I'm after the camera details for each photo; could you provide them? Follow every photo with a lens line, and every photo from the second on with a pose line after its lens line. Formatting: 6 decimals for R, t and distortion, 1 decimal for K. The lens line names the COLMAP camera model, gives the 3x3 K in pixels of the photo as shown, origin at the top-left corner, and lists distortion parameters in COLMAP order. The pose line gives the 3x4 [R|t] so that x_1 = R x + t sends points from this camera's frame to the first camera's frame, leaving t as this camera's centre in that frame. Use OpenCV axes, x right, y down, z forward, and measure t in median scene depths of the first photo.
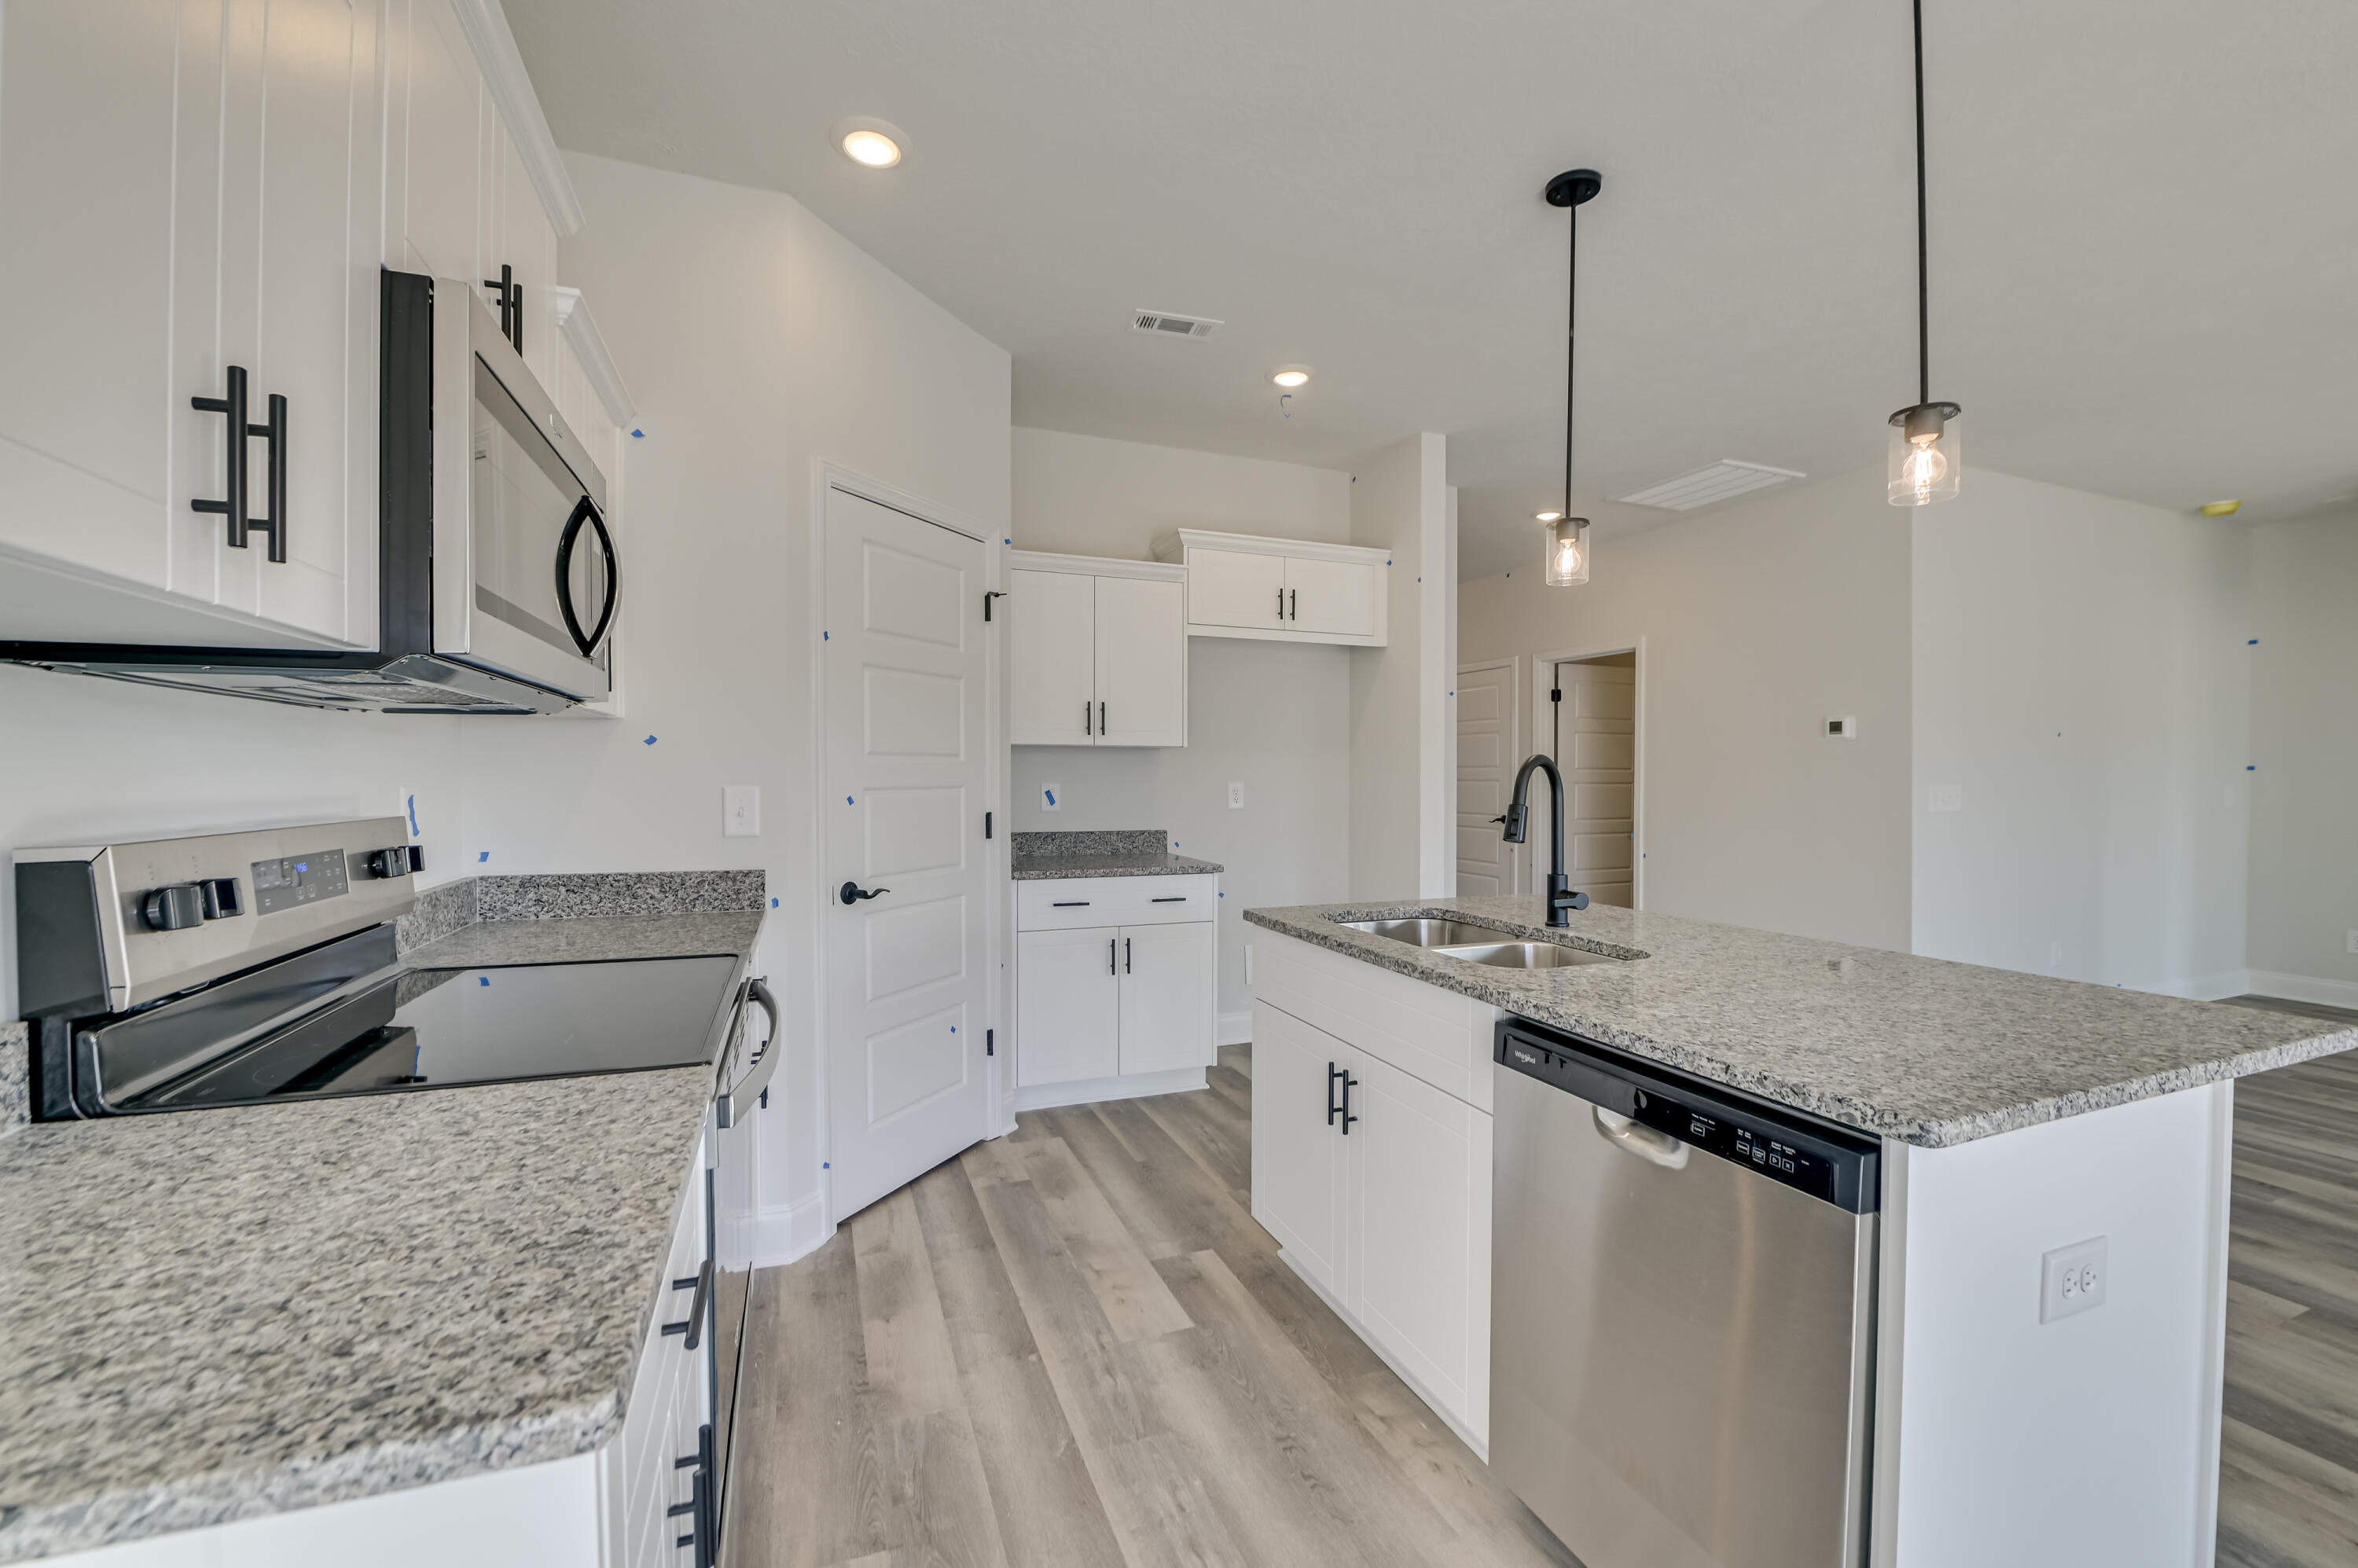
lens RADIAL K [[936.6, 0, 1172.3], [0, 936.6, 788.2], [0, 0, 1]] dist [-0.020655, -0.002034]
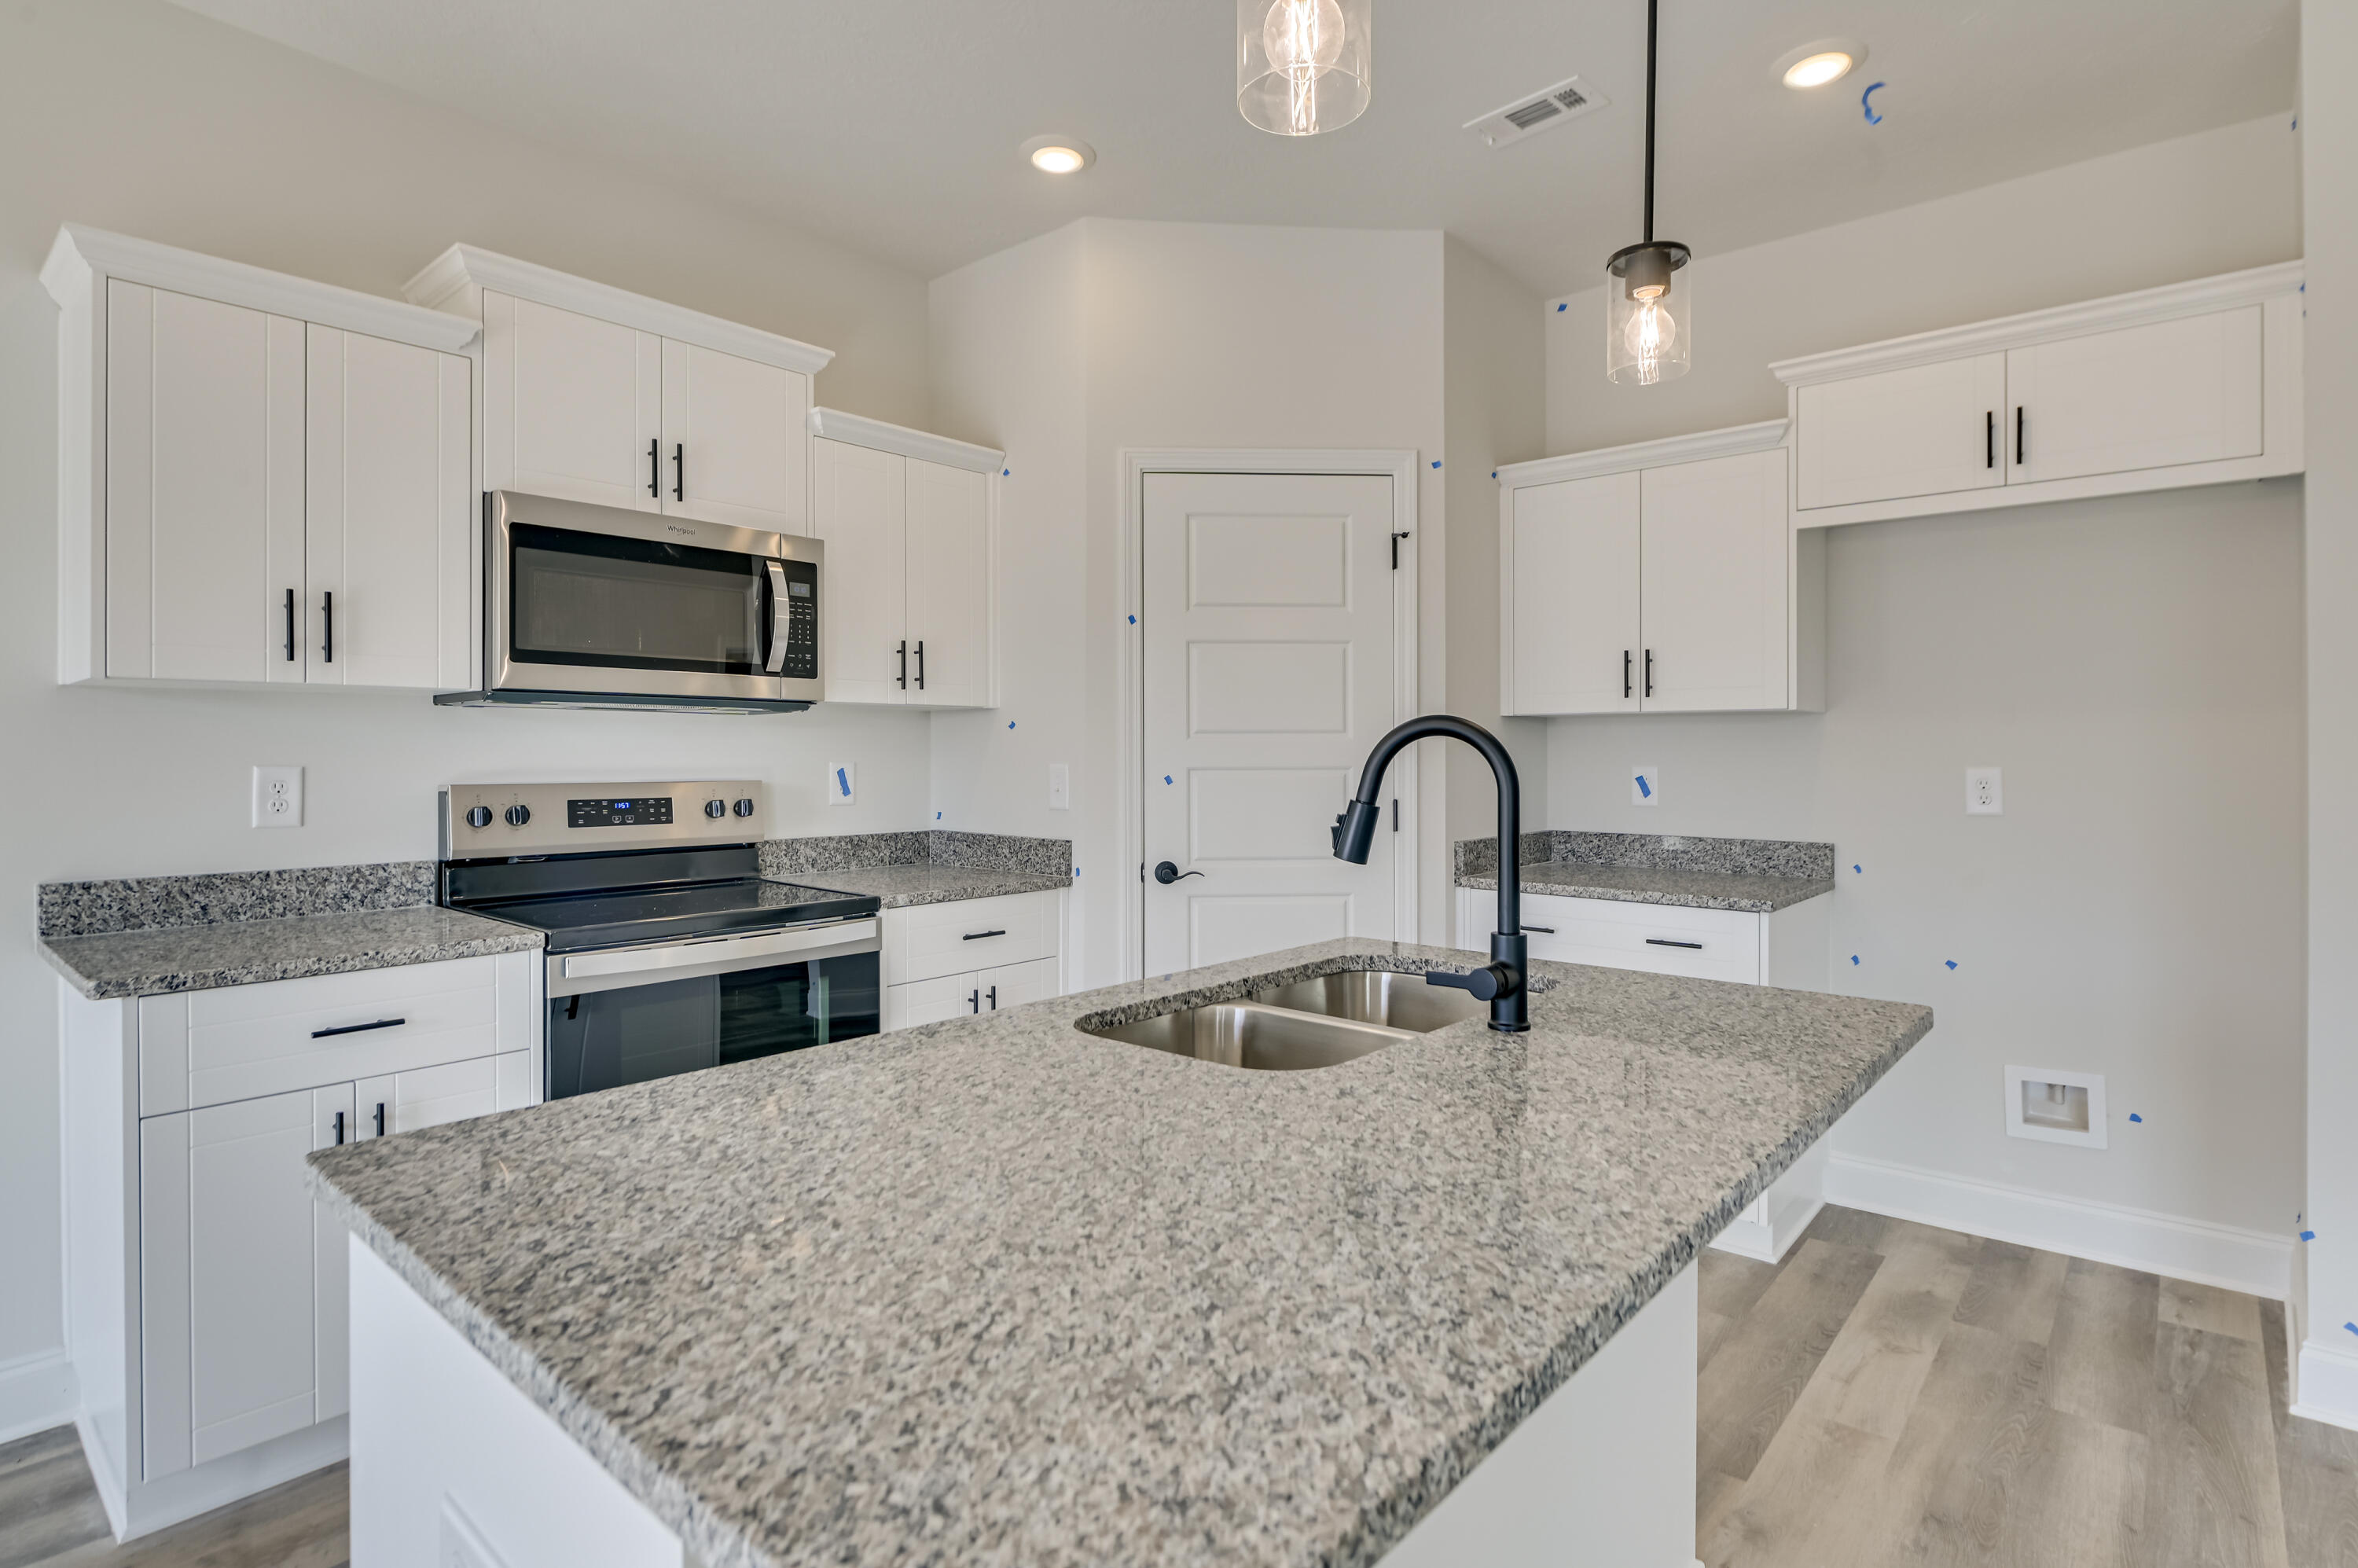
lens RADIAL K [[1176.2, 0, 1192.1], [0, 1176.2, 754.5], [0, 0, 1]] dist [-0.001444, -0.002550]
pose [[0.475899, -0.000813, -0.879499, 0.730520], [-0.012776, 0.999888, -0.007837, -0.004224], [0.879407, 0.014966, 0.475836, 0.400746]]
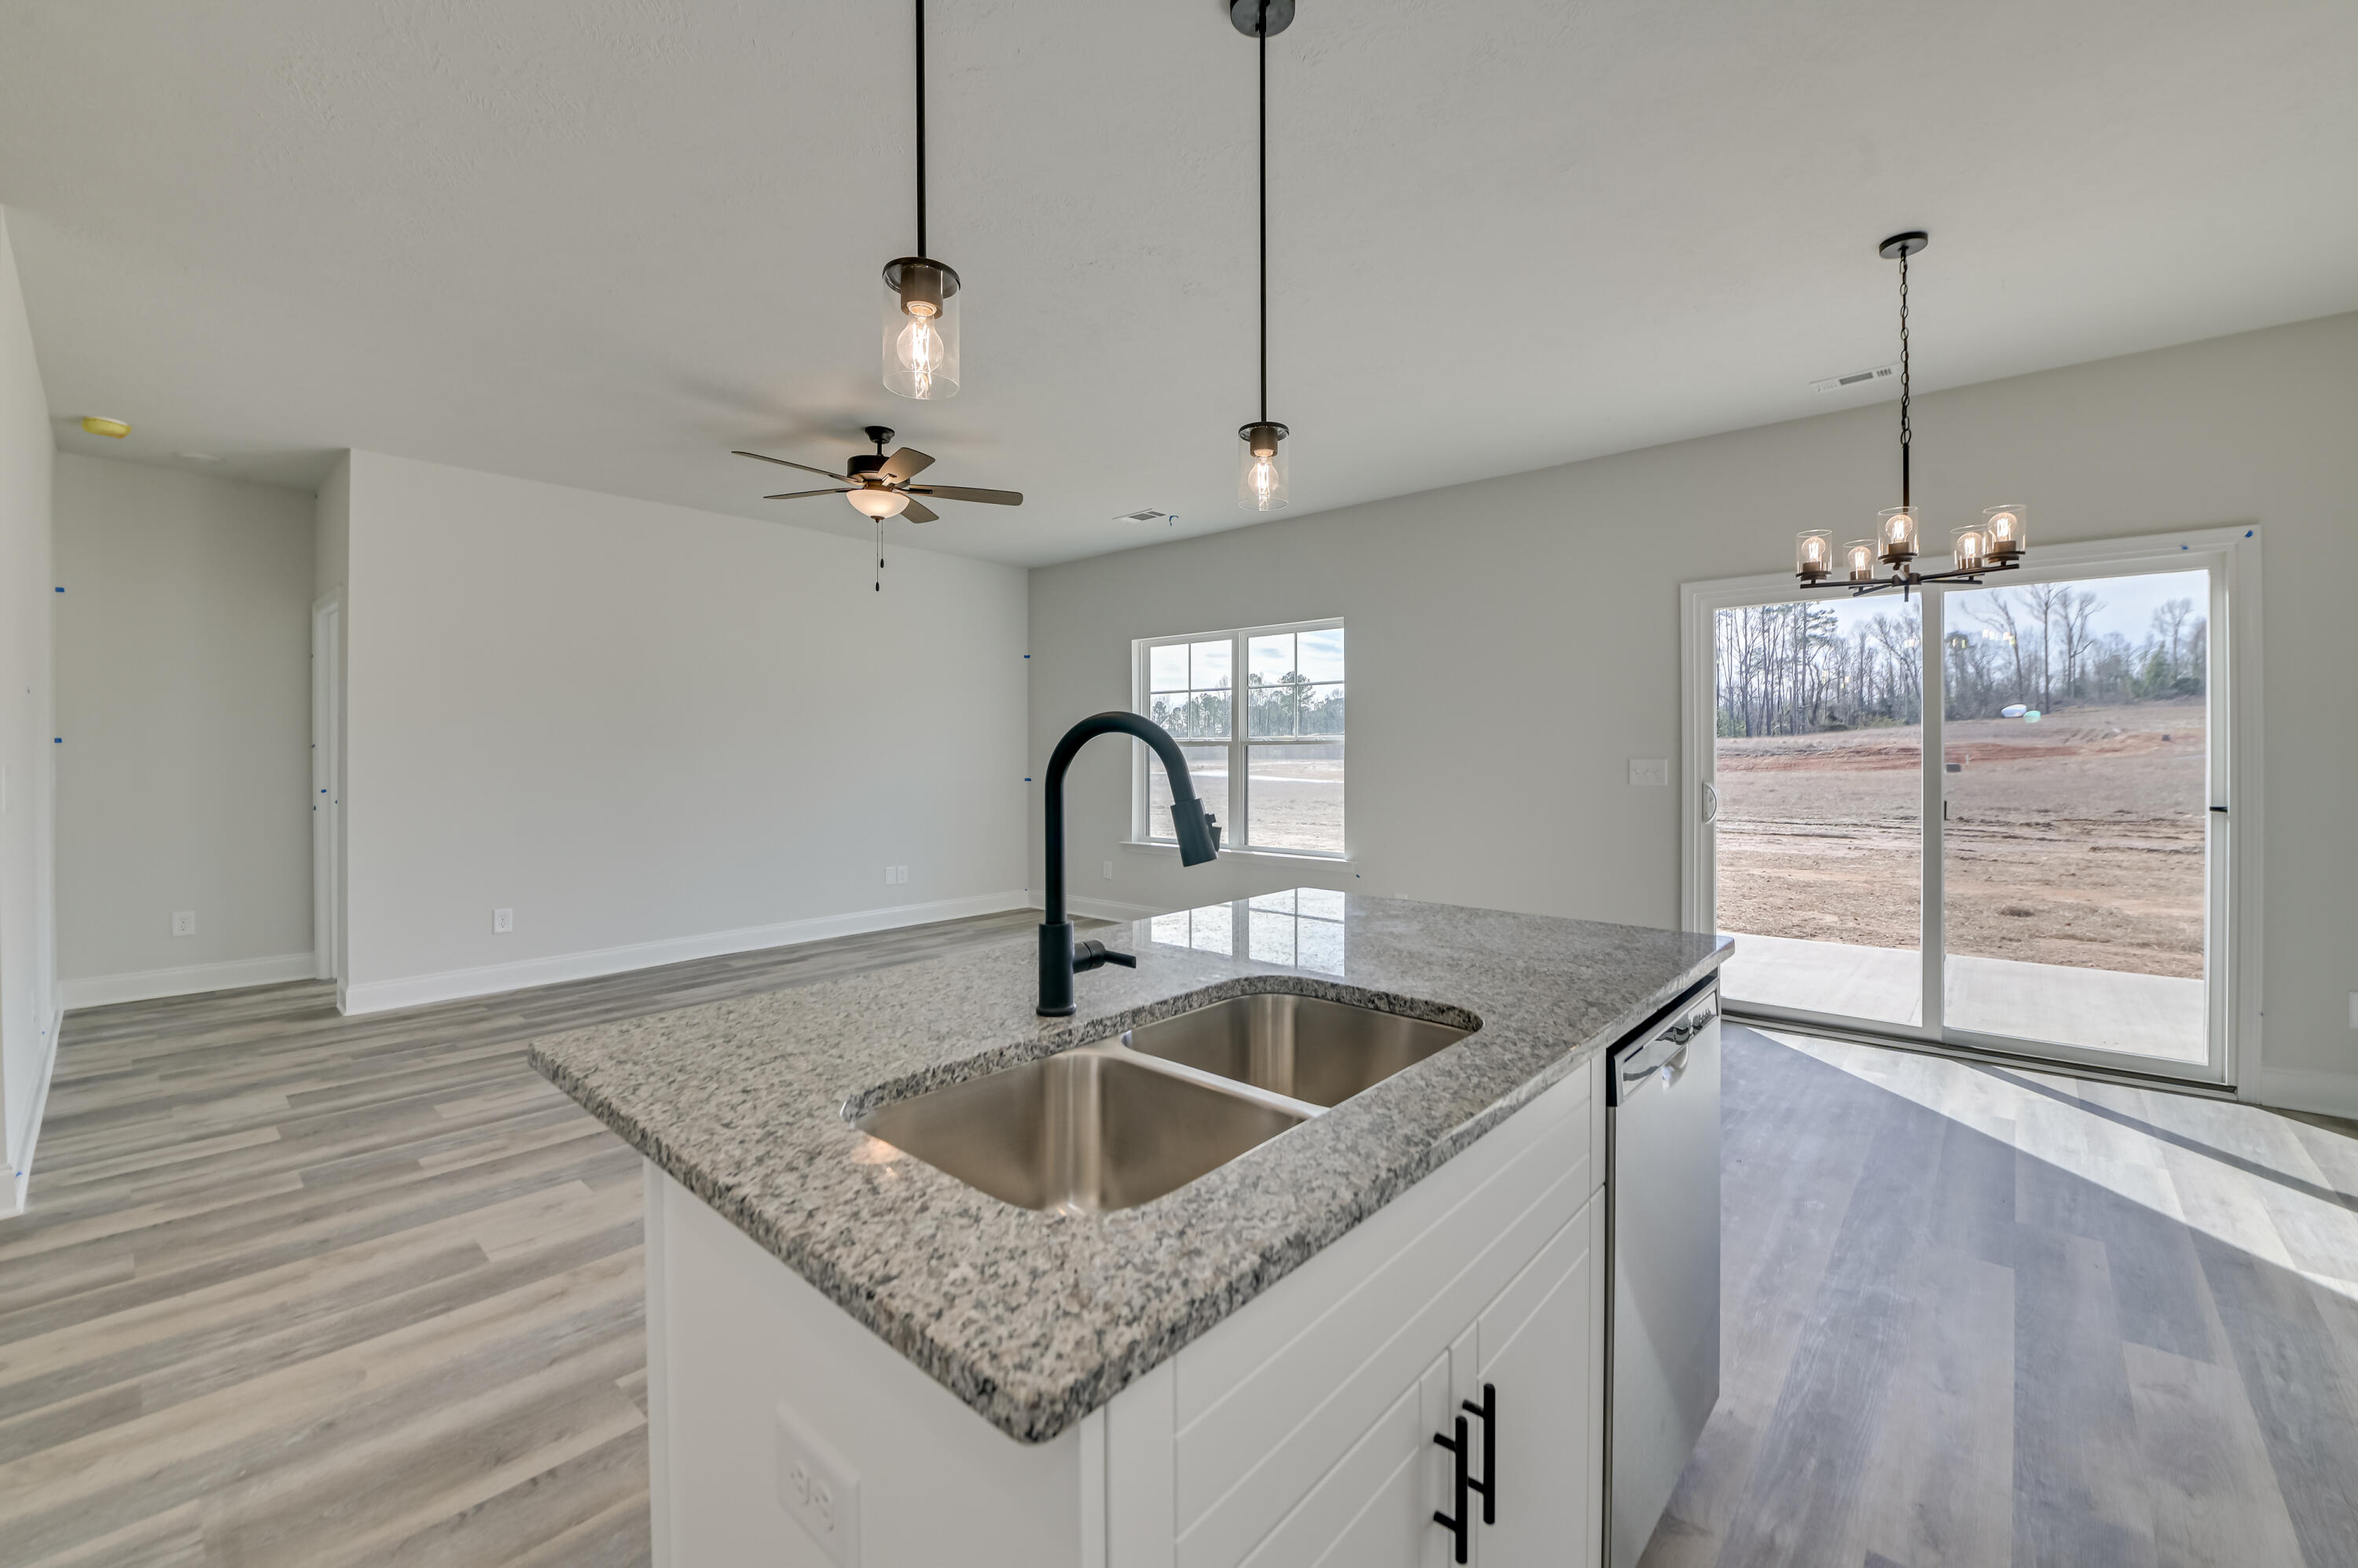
lens RADIAL K [[956.1, 0, 1187.0], [0, 956.1, 754.0], [0, 0, 1]] dist [-0.013381, -0.001930]
pose [[-0.467605, -0.005912, 0.883918, -0.112031], [0.014330, 0.999796, 0.014268, -0.012860], [-0.883822, 0.019338, -0.467424, 0.948846]]
